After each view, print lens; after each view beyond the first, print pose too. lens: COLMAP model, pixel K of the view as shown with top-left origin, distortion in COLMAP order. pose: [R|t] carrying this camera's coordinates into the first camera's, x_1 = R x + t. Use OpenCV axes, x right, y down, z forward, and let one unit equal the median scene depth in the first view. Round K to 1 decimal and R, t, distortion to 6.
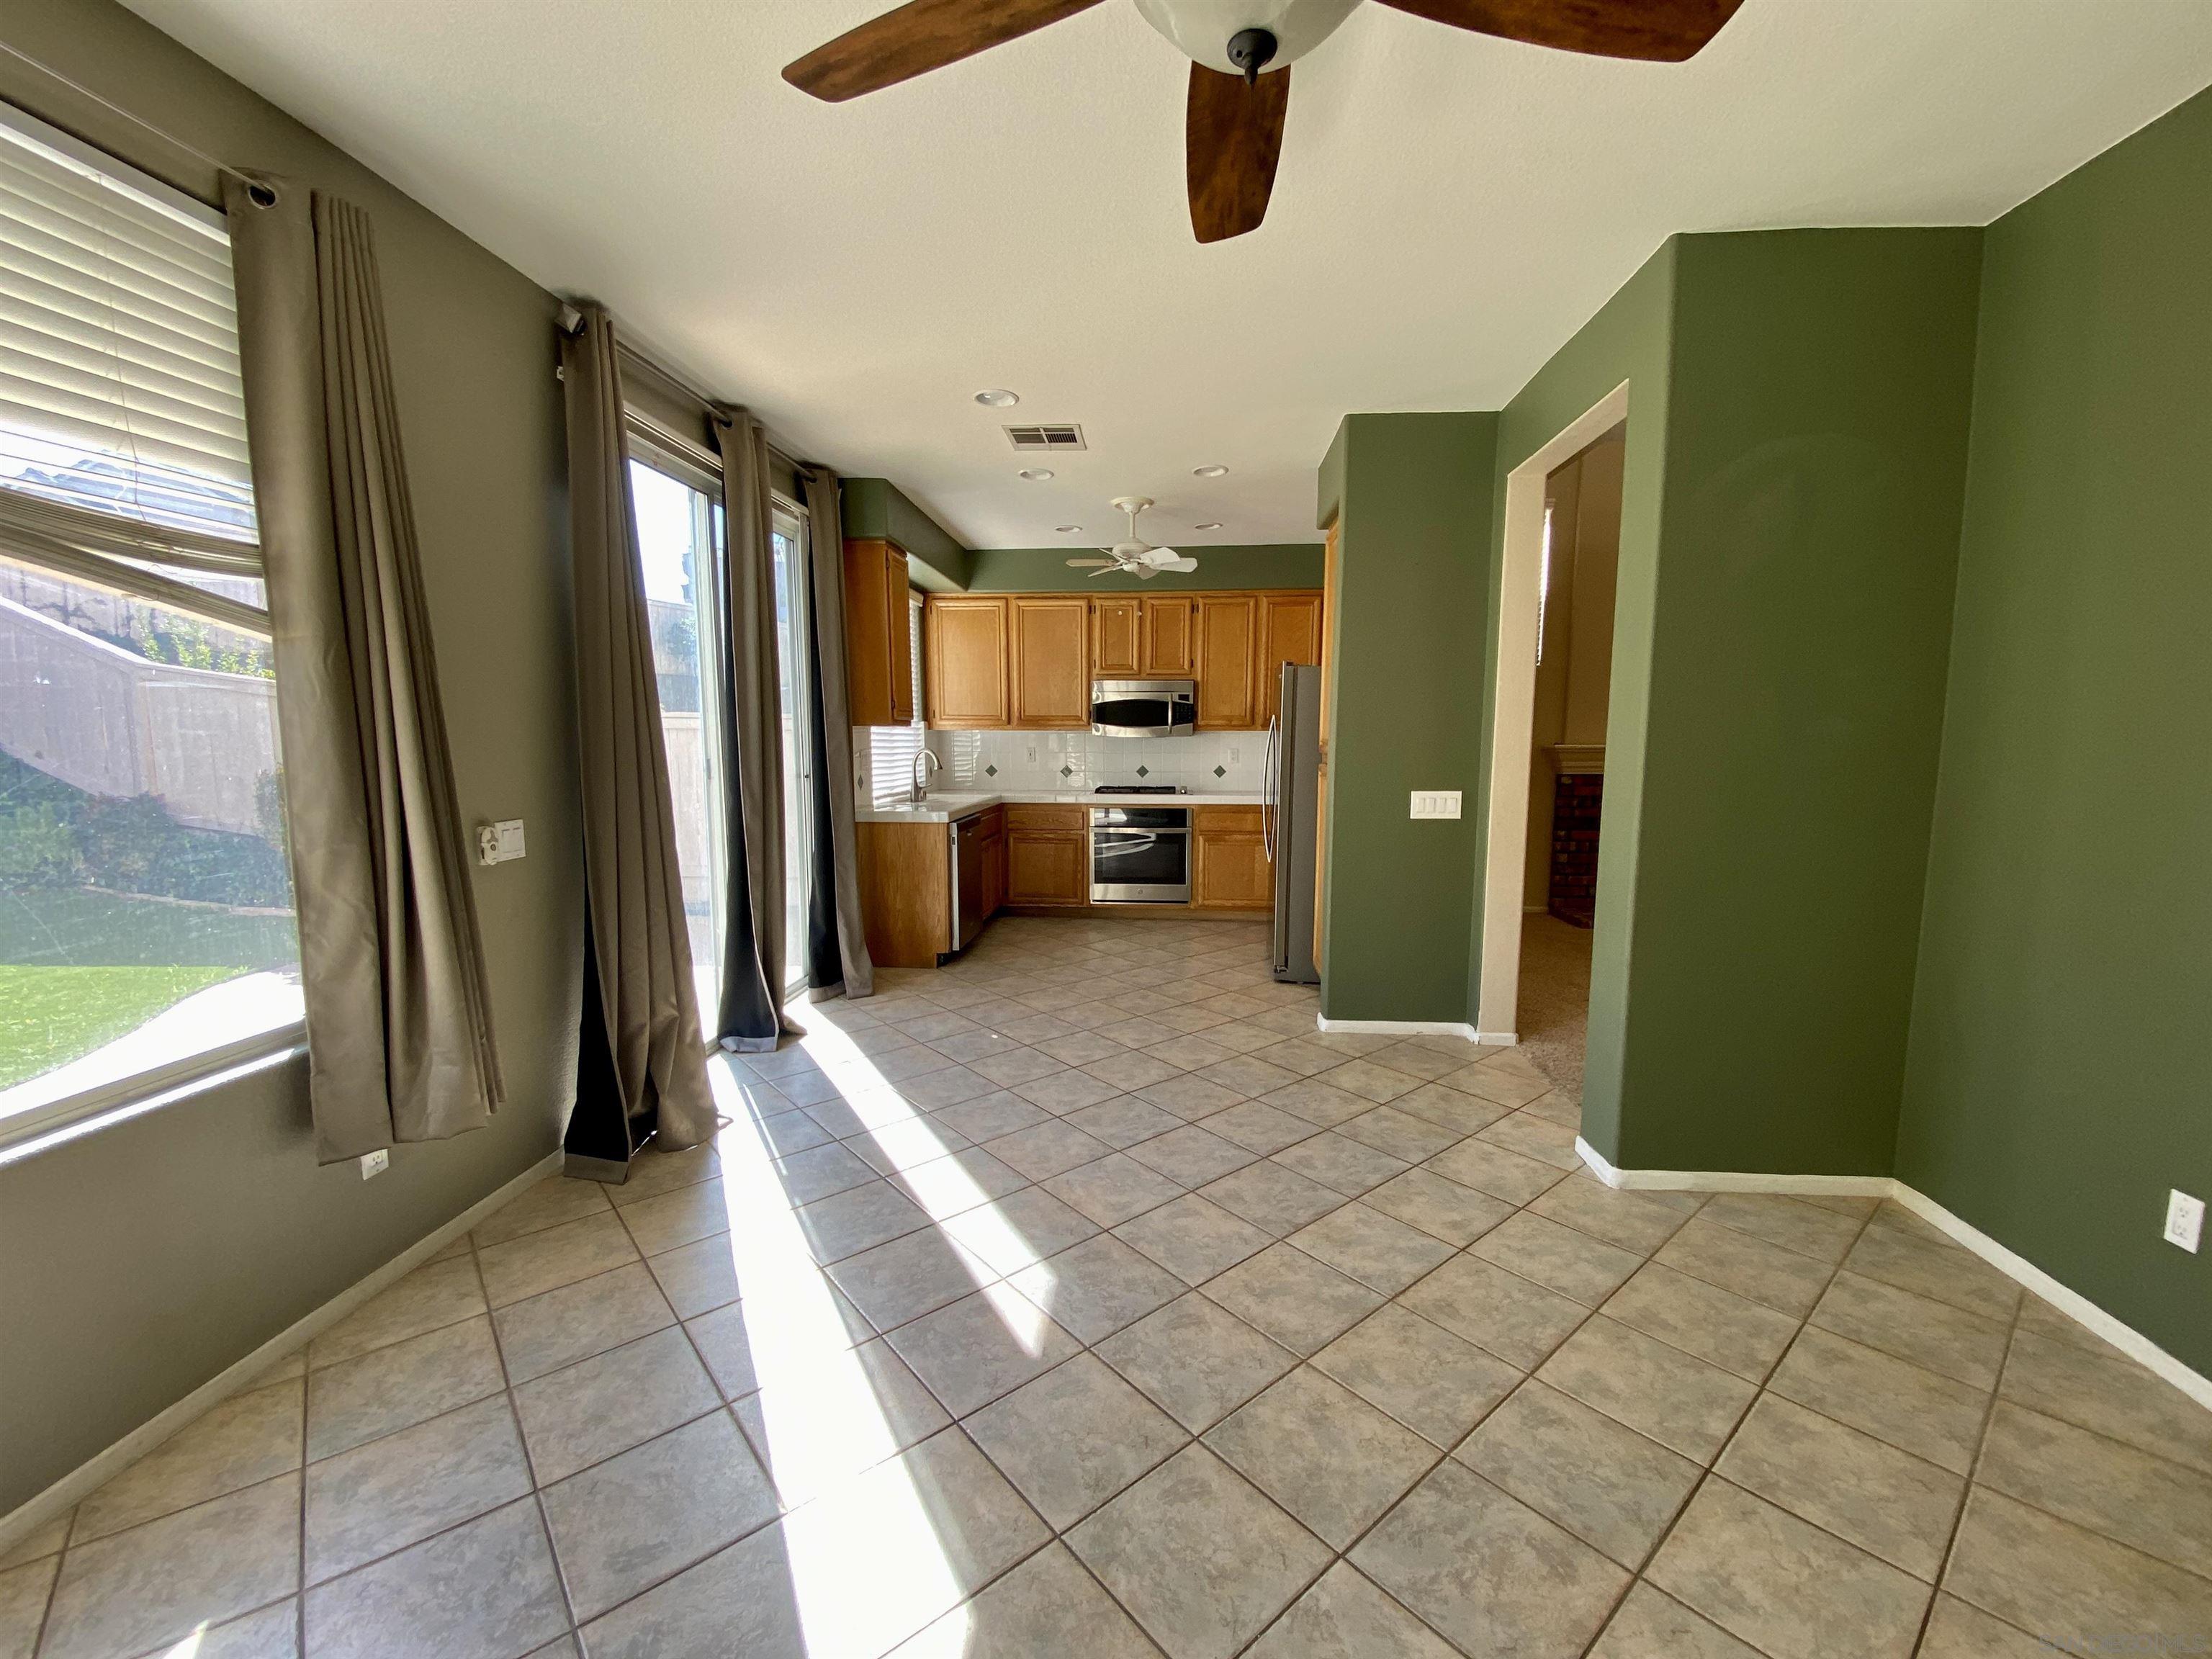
lens RADIAL K [[883.3, 0, 1103.1], [0, 883.3, 857.8], [0, 0, 1]] dist [0.025714, -0.023784]
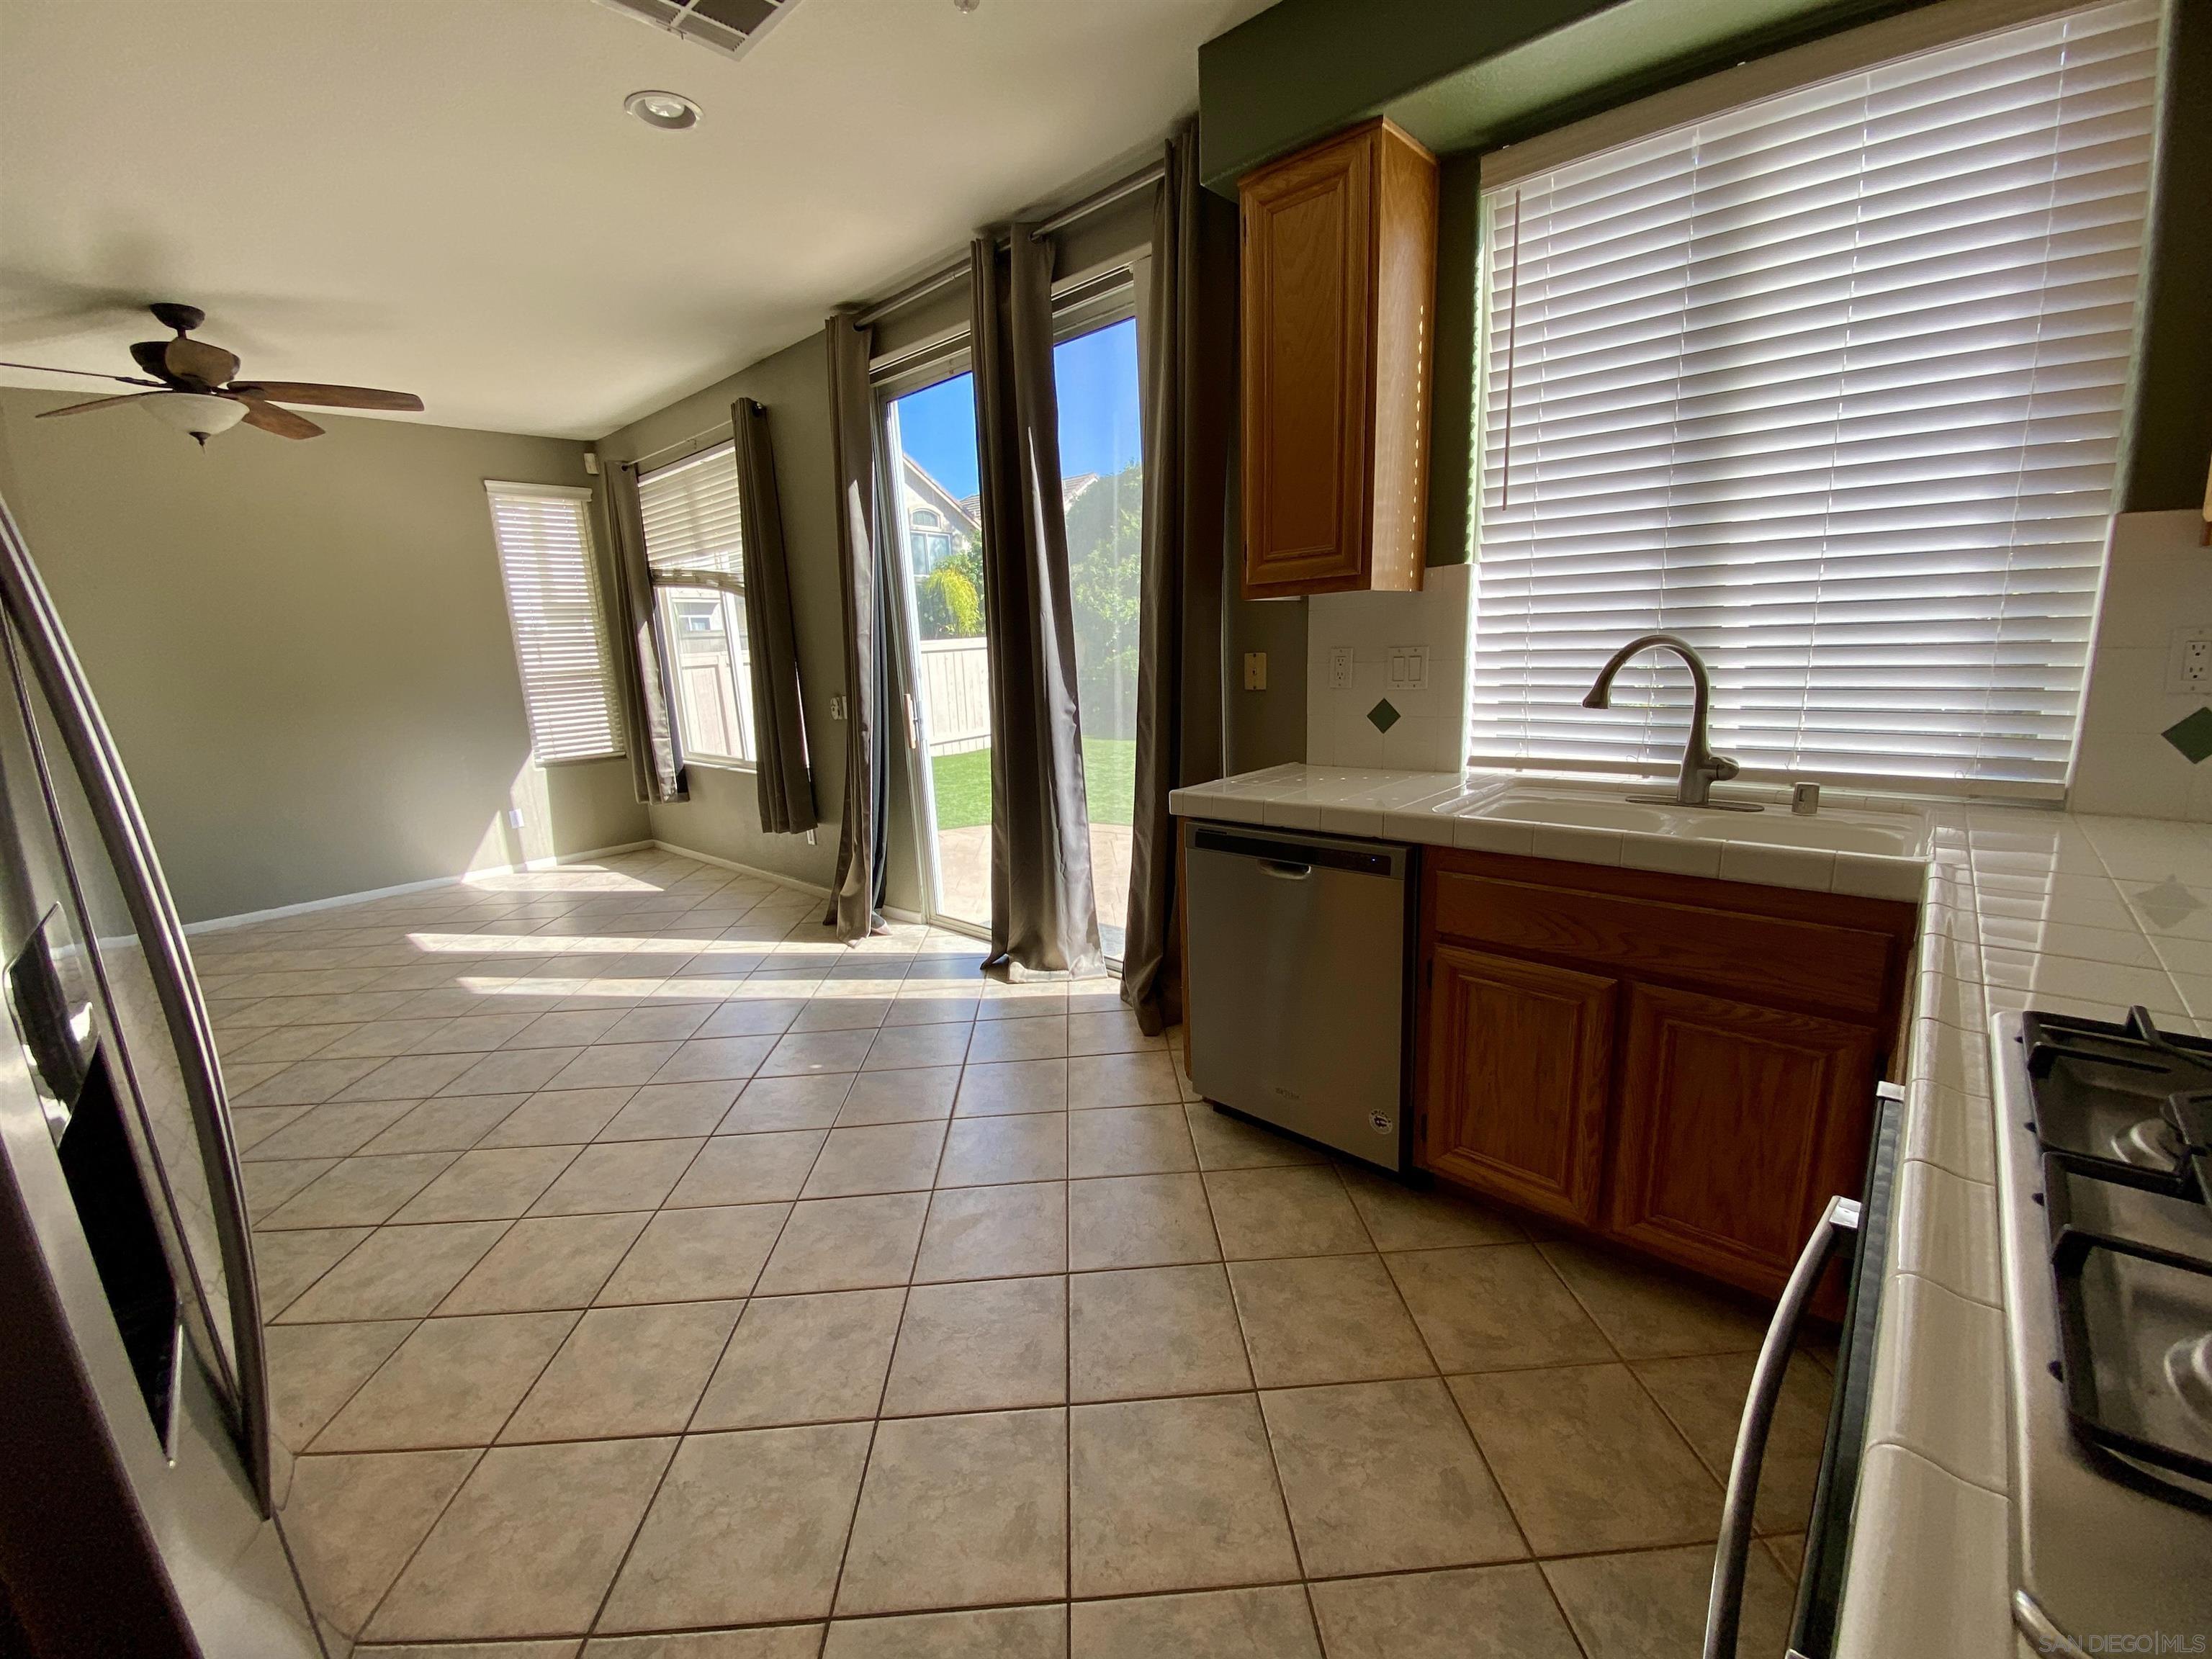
lens RADIAL K [[899.5, 0, 1111.0], [0, 899.5, 838.2], [0, 0, 1]] dist [0.027549, -0.025226]
pose [[-0.605039, 0.195388, -0.771849, 0.242432], [-0.064742, 0.954138, 0.292283, -0.189697], [0.793559, 0.226814, -0.564641, 1.445014]]
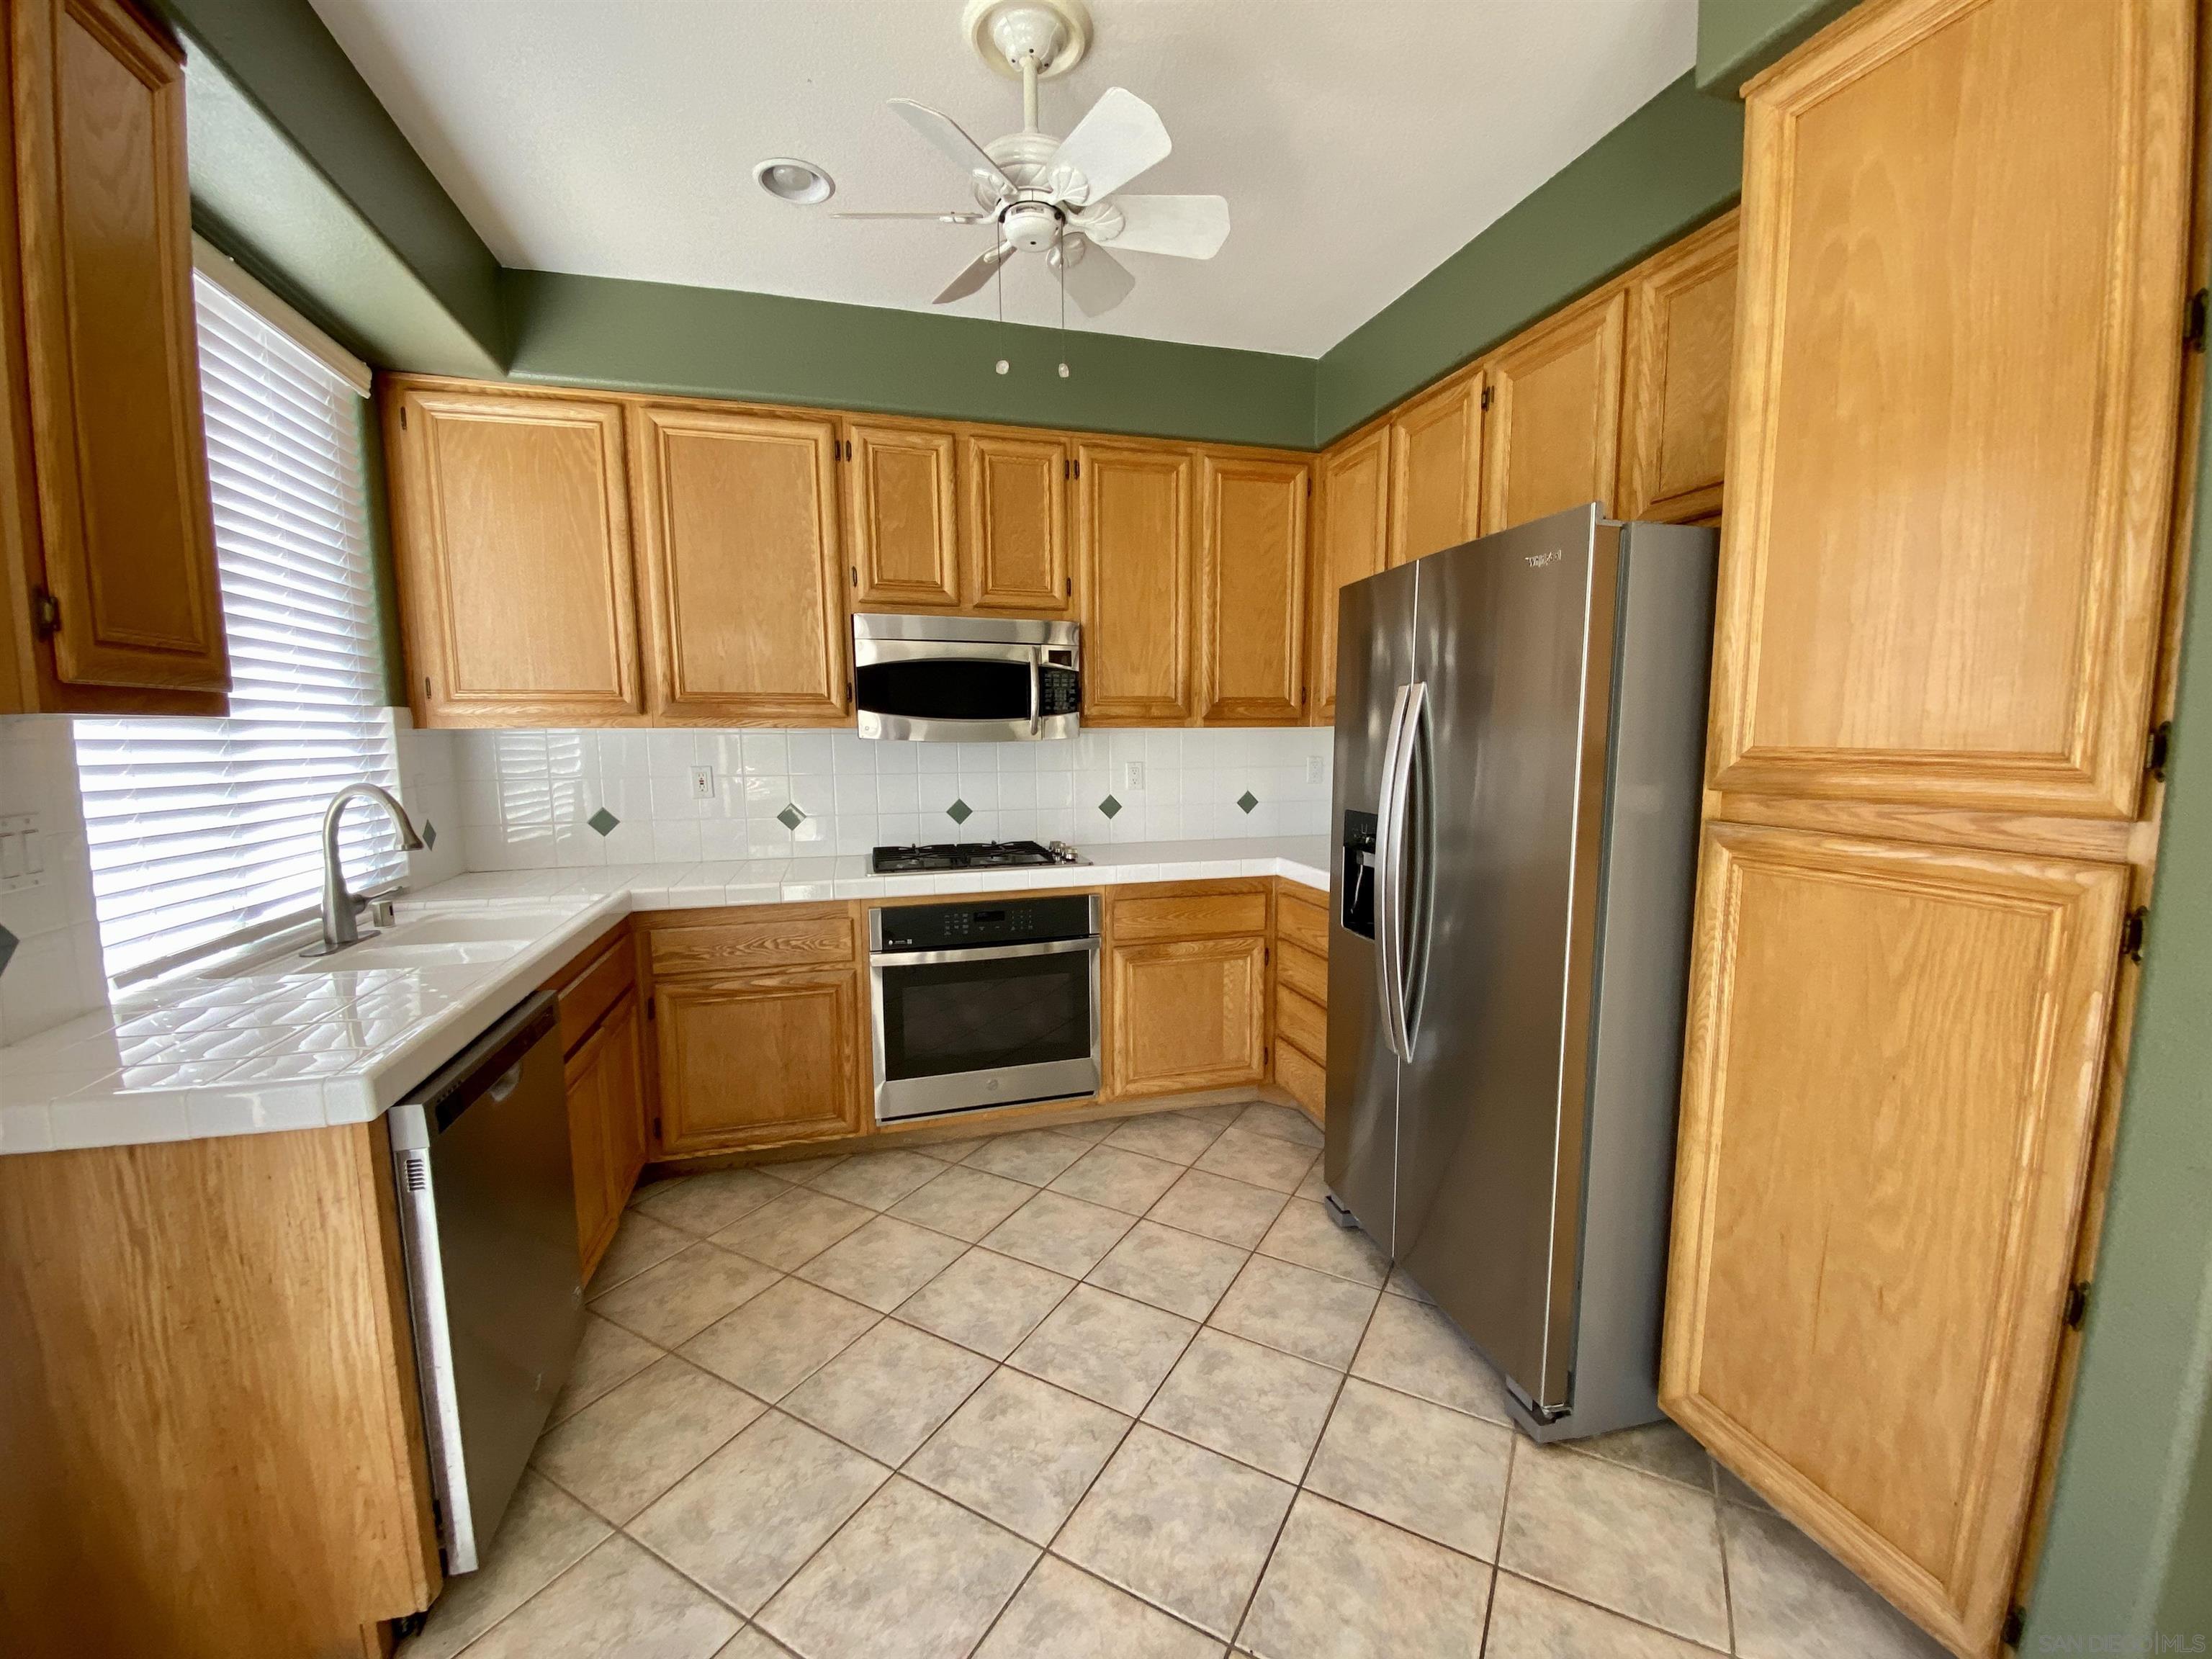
lens RADIAL K [[899.5, 0, 1111.0], [0, 899.5, 838.2], [0, 0, 1]] dist [0.027549, -0.025226]
pose [[0.933363, -0.047937, 0.355719, -0.086414], [0.055465, 0.998400, -0.010988, -0.117323], [-0.354623, 0.029986, 0.934528, 0.817462]]
